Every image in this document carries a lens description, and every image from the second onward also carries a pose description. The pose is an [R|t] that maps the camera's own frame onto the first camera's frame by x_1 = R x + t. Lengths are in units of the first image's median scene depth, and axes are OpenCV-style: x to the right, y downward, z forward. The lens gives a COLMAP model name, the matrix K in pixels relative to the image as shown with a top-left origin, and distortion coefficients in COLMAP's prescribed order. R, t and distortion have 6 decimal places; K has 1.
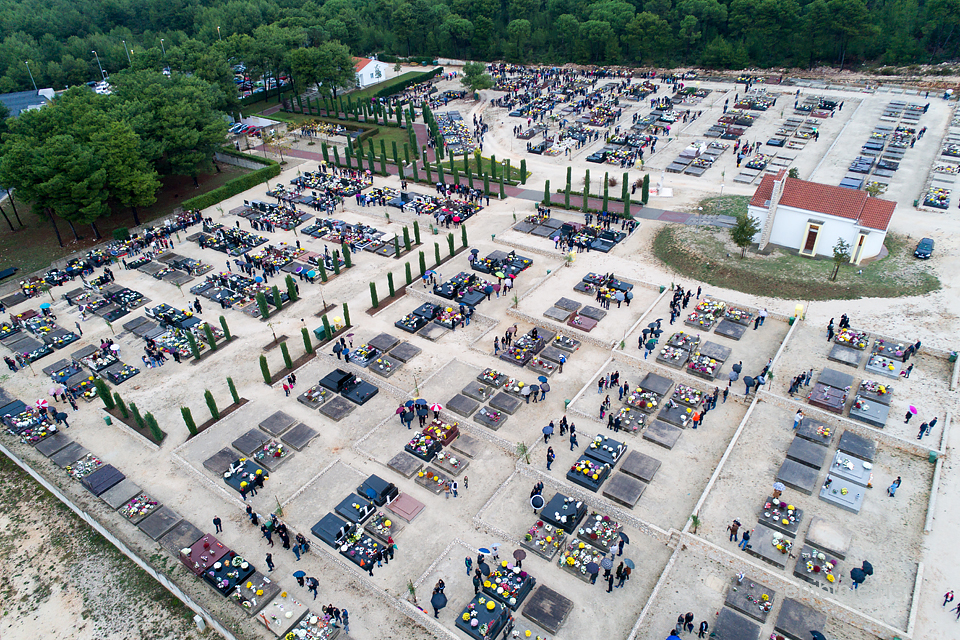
lens RADIAL K [[641.9, 0, 481.3], [0, 641.9, 322.1], [0, 0, 1]] dist [-0.004966, 0.006966]
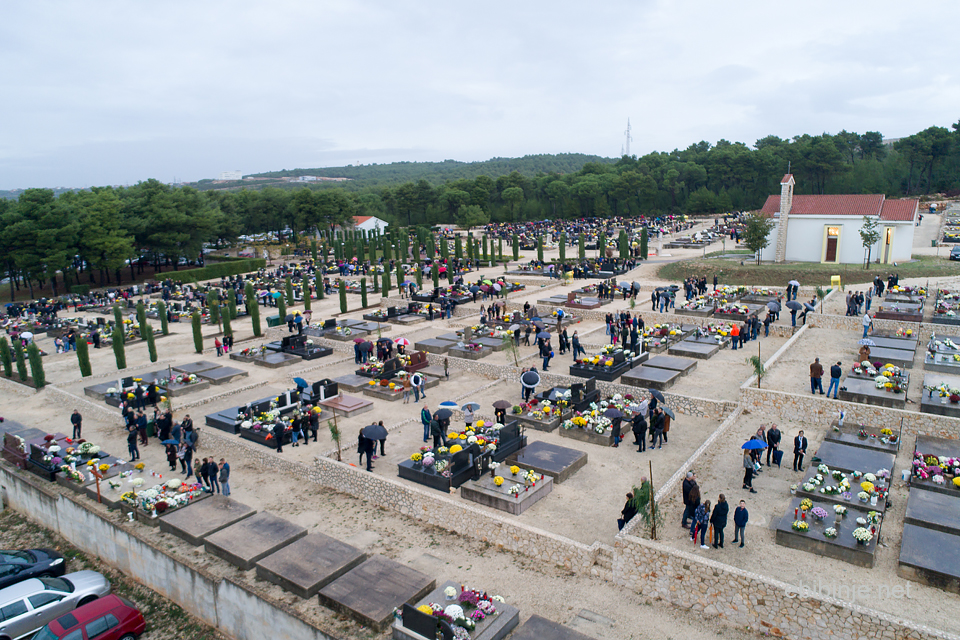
lens RADIAL K [[641.9, 0, 481.3], [0, 641.9, 322.1], [0, 0, 1]] dist [-0.004966, 0.006966]
pose [[0.999759, 0.021838, 0.002260, 0.021872], [-0.019358, 0.925398, -0.378502, 0.349269], [-0.010357, 0.378367, 0.925598, 0.225534]]
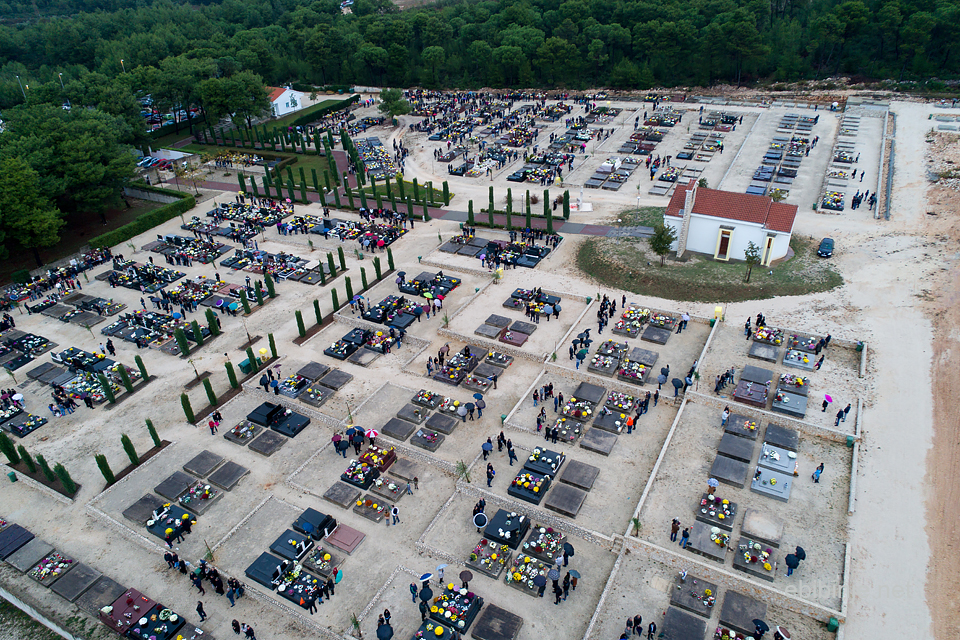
lens RADIAL K [[641.9, 0, 481.3], [0, 641.9, 322.1], [0, 0, 1]] dist [-0.004966, 0.006966]
pose [[0.992527, -0.062474, 0.104820, 0.003379], [0.066414, 0.997195, -0.034528, 0.007698], [-0.102369, 0.041232, 0.993892, 0.005049]]
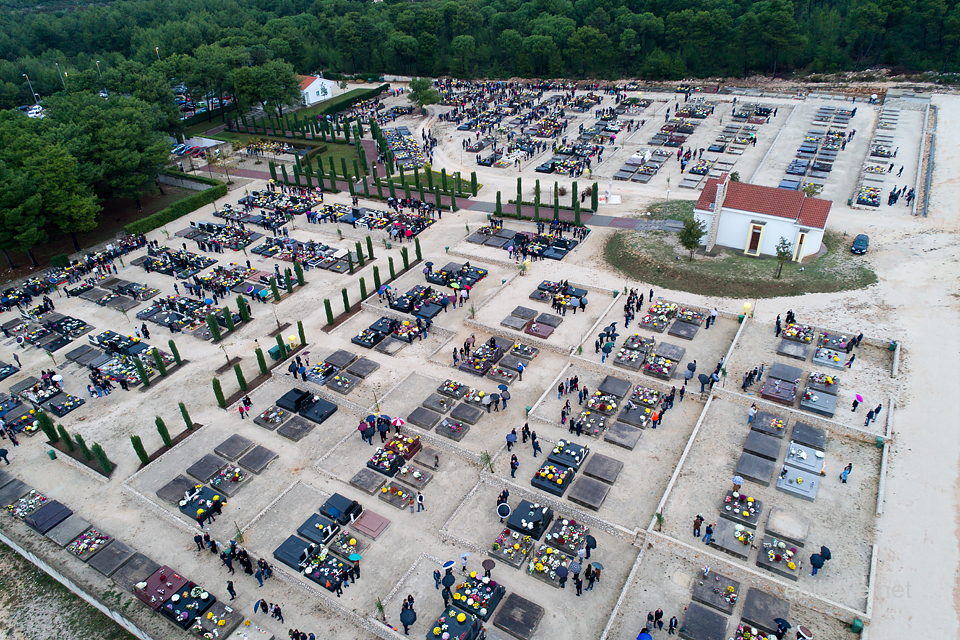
lens RADIAL K [[641.9, 0, 481.3], [0, 641.9, 322.1], [0, 0, 1]] dist [-0.004966, 0.006966]
pose [[0.996771, -0.044701, 0.066701, -0.000170], [0.046195, 0.998711, -0.021018, 0.005503], [-0.065676, 0.024031, 0.997552, 0.000904]]
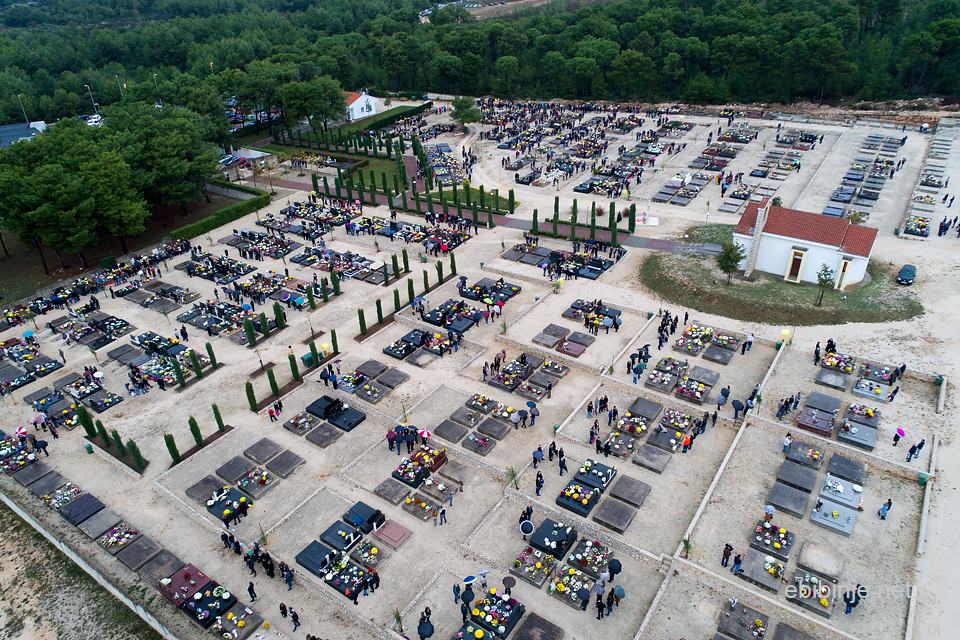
lens RADIAL K [[641.9, 0, 481.3], [0, 641.9, 322.1], [0, 0, 1]] dist [-0.004966, 0.006966]
pose [[0.999873, -0.002093, 0.015778, 0.002153], [0.002904, 0.998667, -0.051530, 0.011076], [-0.015649, 0.051569, 0.998547, 0.001525]]
